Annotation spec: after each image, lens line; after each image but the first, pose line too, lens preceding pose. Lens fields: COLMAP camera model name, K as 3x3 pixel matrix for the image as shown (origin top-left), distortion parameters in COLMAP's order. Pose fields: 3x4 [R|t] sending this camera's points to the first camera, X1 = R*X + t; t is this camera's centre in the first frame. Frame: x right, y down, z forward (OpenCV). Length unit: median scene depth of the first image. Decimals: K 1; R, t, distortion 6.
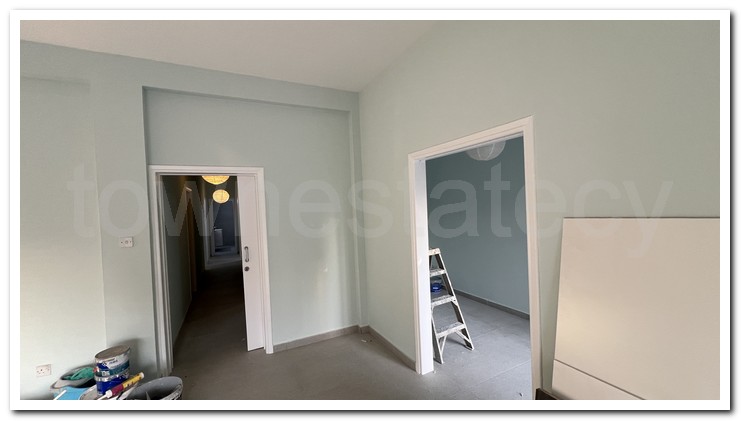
lens RADIAL K [[280.1, 0, 370.7], [0, 280.1, 212.1], [0, 0, 1]] dist [-0.002425, 0.000176]
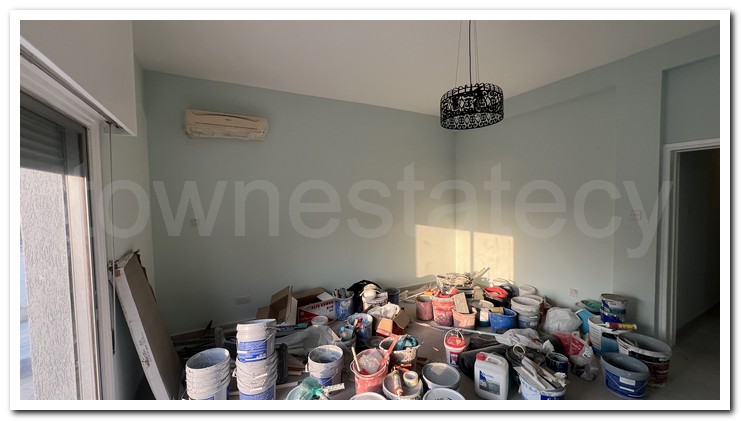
lens RADIAL K [[280.1, 0, 369.7], [0, 280.1, 209.6], [0, 0, 1]] dist [-0.002425, 0.000176]
pose [[0.027465, 0.075276, -0.996784, 0.303240], [-0.006467, 0.997153, 0.075126, 0.004937], [0.999602, 0.004383, 0.027874, -0.168073]]
